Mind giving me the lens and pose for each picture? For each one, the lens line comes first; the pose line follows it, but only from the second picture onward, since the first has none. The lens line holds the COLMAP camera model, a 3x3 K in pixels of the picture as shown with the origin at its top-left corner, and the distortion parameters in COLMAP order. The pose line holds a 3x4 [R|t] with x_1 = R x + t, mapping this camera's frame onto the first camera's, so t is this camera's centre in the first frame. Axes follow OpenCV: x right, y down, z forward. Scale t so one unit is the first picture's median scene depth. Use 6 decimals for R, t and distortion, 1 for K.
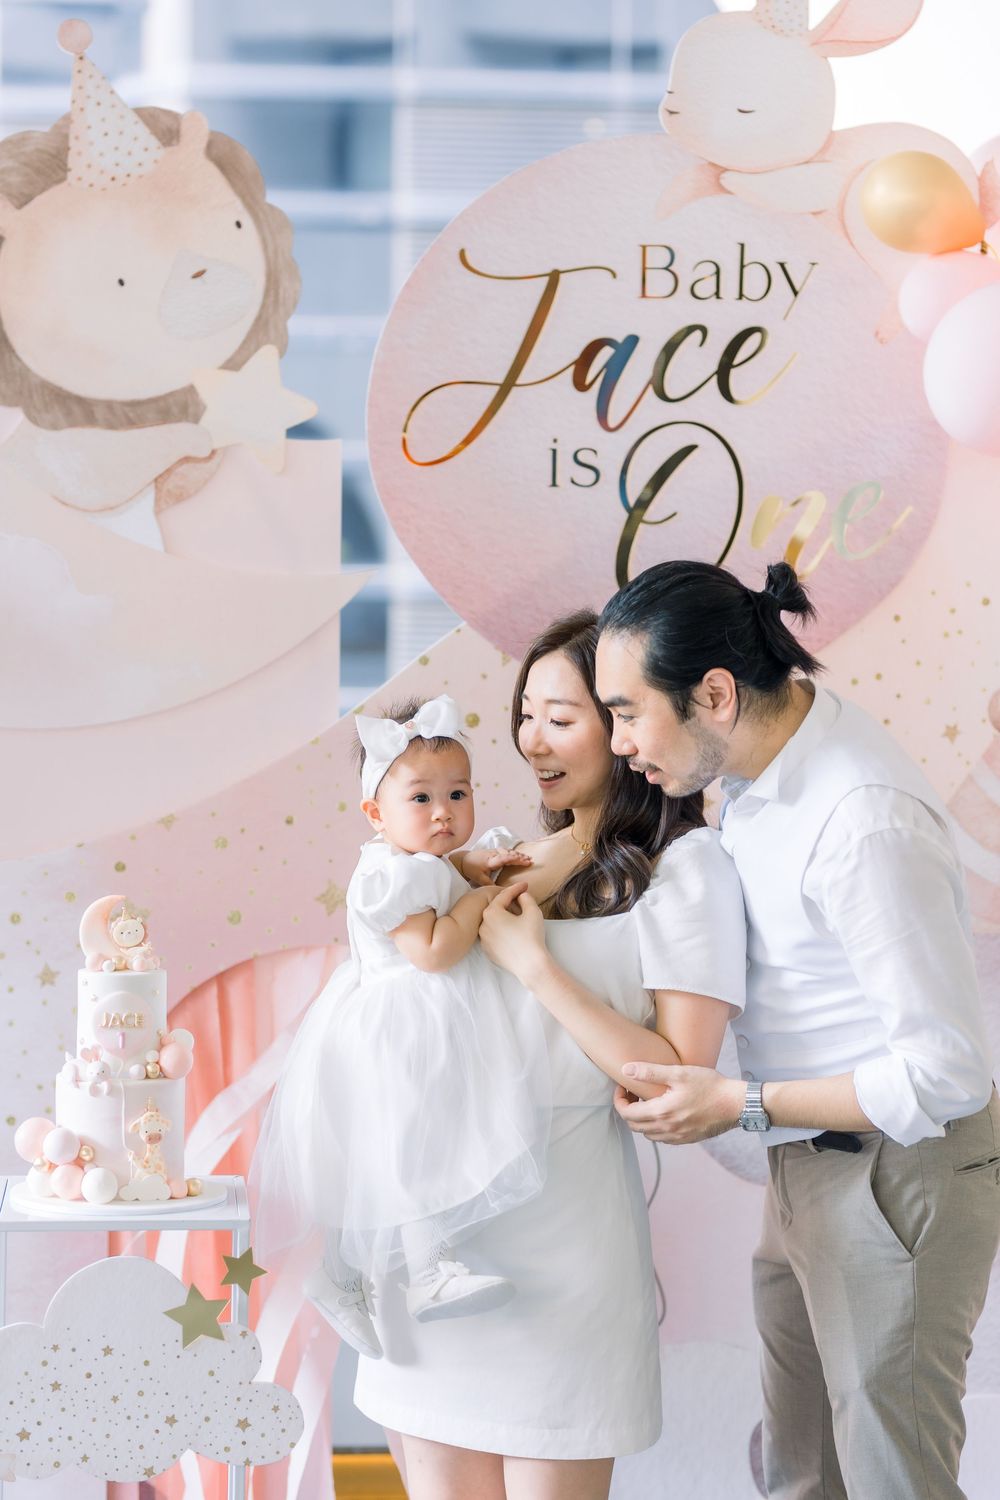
lens RADIAL K [[3643.7, 0, 500.0], [0, 3643.7, 750.0], [0, 0, 1]] dist [0.023863, -0.342122]
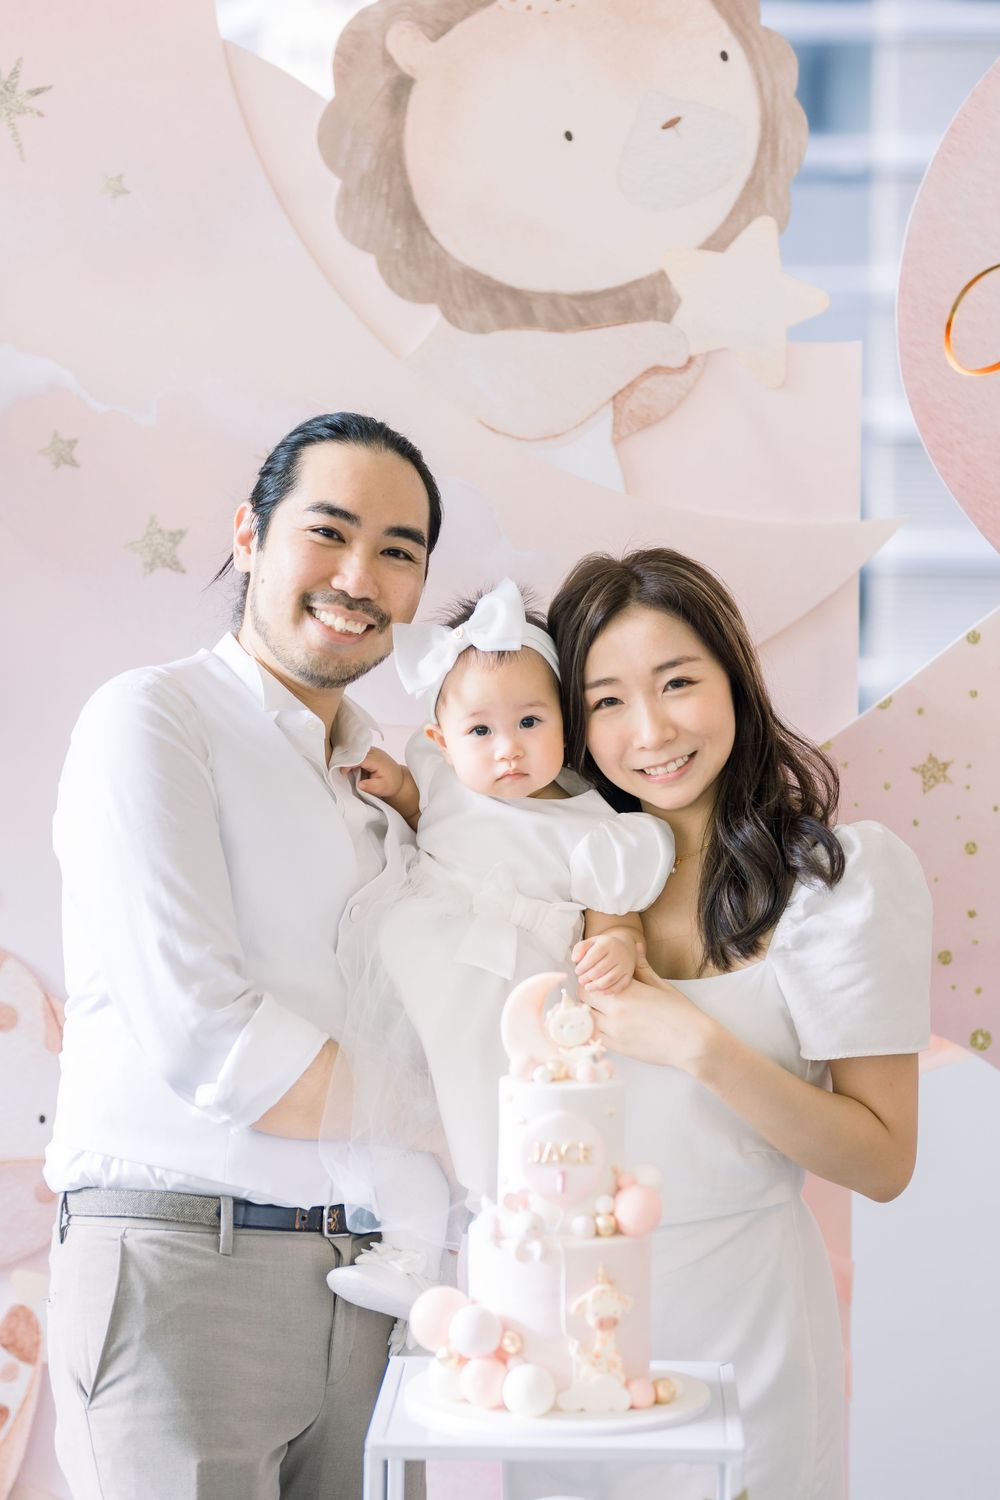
lens RADIAL K [[3543.5, 0, 500.0], [0, 3543.5, 750.0], [0, 0, 1]] dist [0.030517, -0.212723]
pose [[0.991459, 0.001386, -0.130409, -0.022240], [-0.000044, 0.999947, 0.010289, -0.008876], [0.130417, -0.010195, 0.991407, 0.270476]]
